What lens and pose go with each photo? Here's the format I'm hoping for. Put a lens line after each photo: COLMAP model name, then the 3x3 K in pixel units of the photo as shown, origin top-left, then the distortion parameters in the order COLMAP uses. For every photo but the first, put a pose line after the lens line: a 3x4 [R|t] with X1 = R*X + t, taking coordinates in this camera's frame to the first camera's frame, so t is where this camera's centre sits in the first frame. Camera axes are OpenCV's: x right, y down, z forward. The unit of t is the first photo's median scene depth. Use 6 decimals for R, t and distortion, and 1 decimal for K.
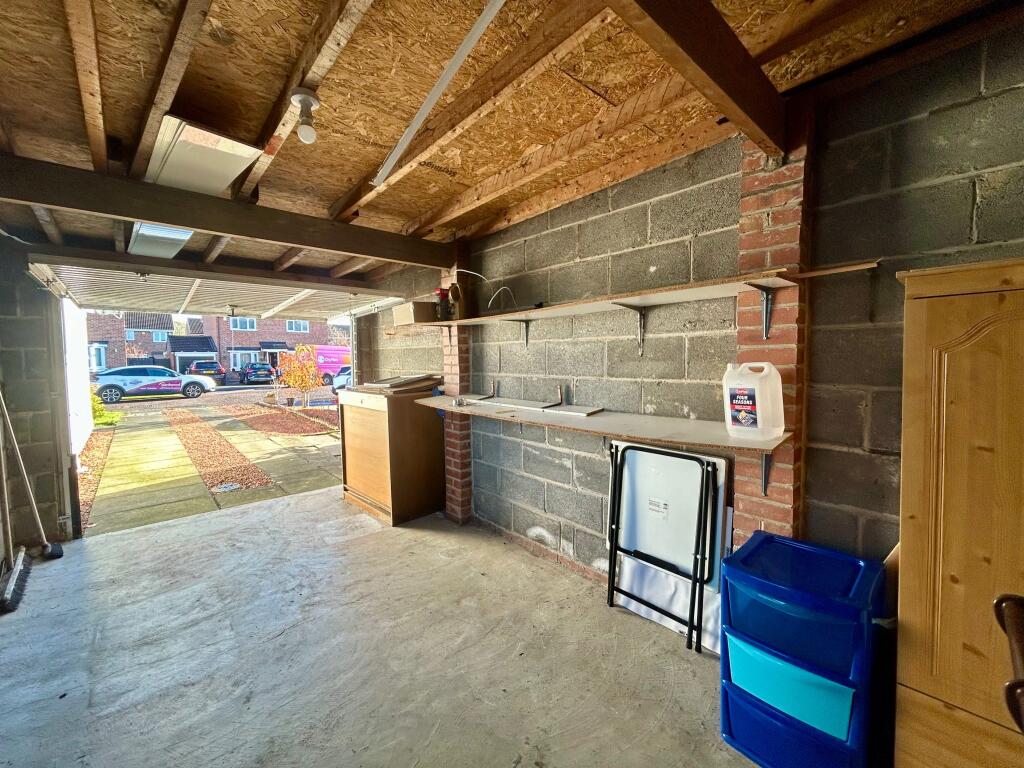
lens RADIAL K [[409.5, 0, 508.0], [0, 409.5, 379.8], [0, 0, 1]] dist [-0.001041, -0.000122]
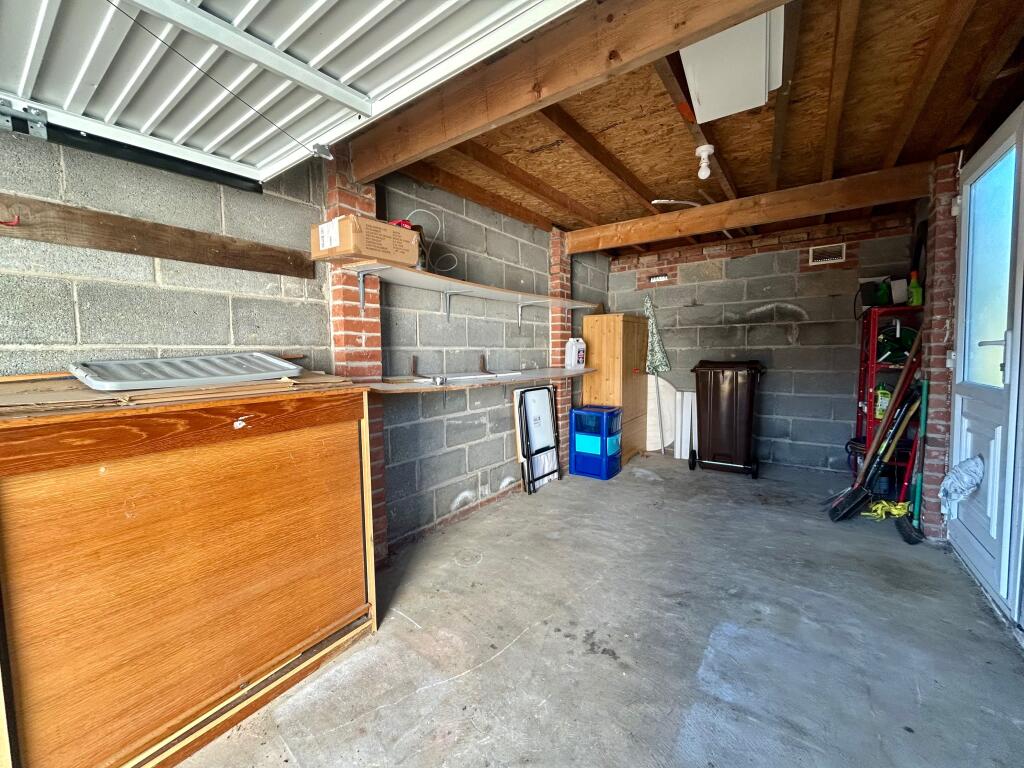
lens RADIAL K [[409.5, 0, 507.1], [0, 409.5, 378.5], [0, 0, 1]] dist [-0.001041, -0.000122]
pose [[-0.201024, -0.048355, 0.978392, -1.062815], [0.067909, 0.995690, 0.063163, 0.010025], [-0.977230, 0.079139, -0.196873, 1.179066]]
